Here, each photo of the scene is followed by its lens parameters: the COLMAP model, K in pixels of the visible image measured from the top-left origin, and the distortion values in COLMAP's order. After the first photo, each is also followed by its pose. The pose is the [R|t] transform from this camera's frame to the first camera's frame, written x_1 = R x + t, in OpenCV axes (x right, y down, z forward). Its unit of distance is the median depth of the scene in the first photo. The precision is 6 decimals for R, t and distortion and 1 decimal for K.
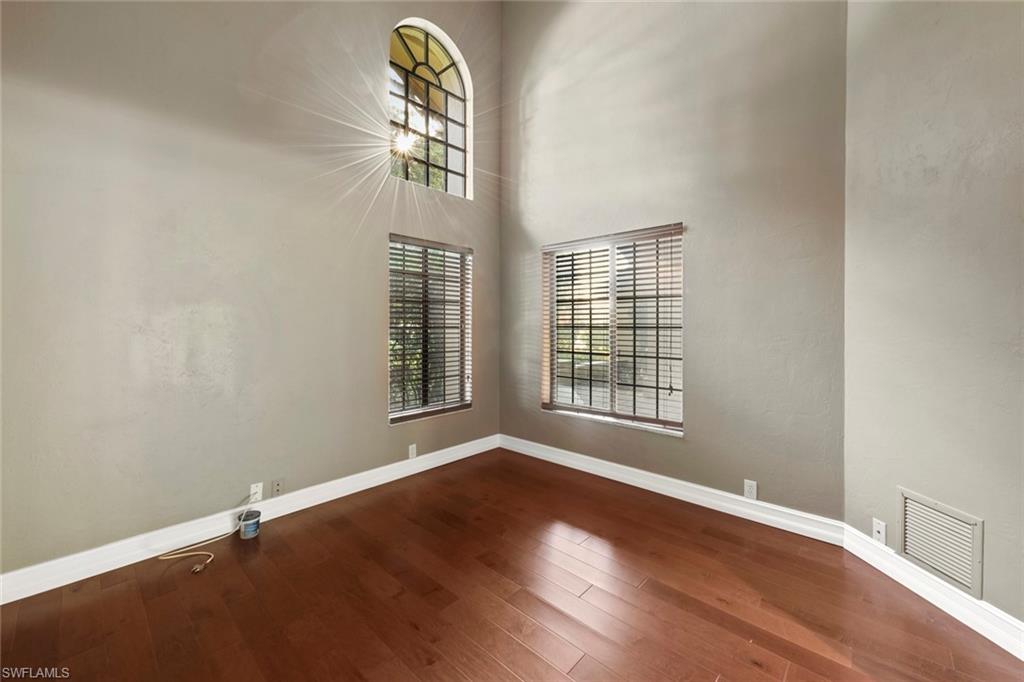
lens RADIAL K [[404.6, 0, 507.8], [0, 404.6, 329.8], [0, 0, 1]] dist [0.008440, -0.000259]
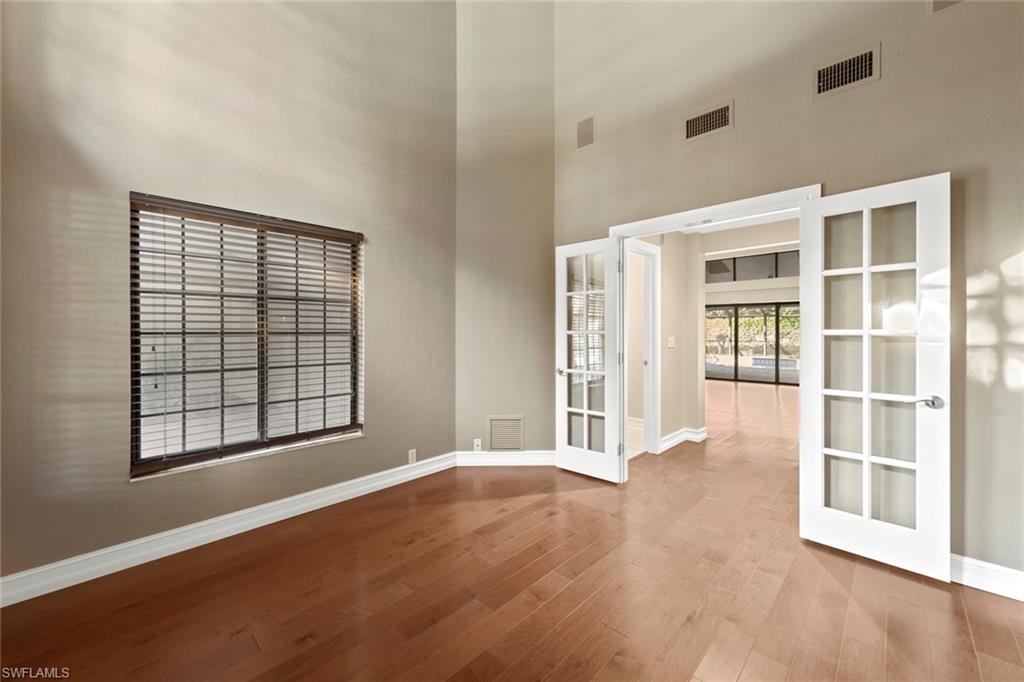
lens RADIAL K [[404.6, 0, 507.7], [0, 404.6, 337.6], [0, 0, 1]] dist [0.008440, -0.000259]
pose [[0.007574, -0.015756, 0.999847, -0.621379], [0.010167, 0.999825, 0.015679, -0.005691], [-0.999920, 0.010047, 0.007733, 0.606644]]
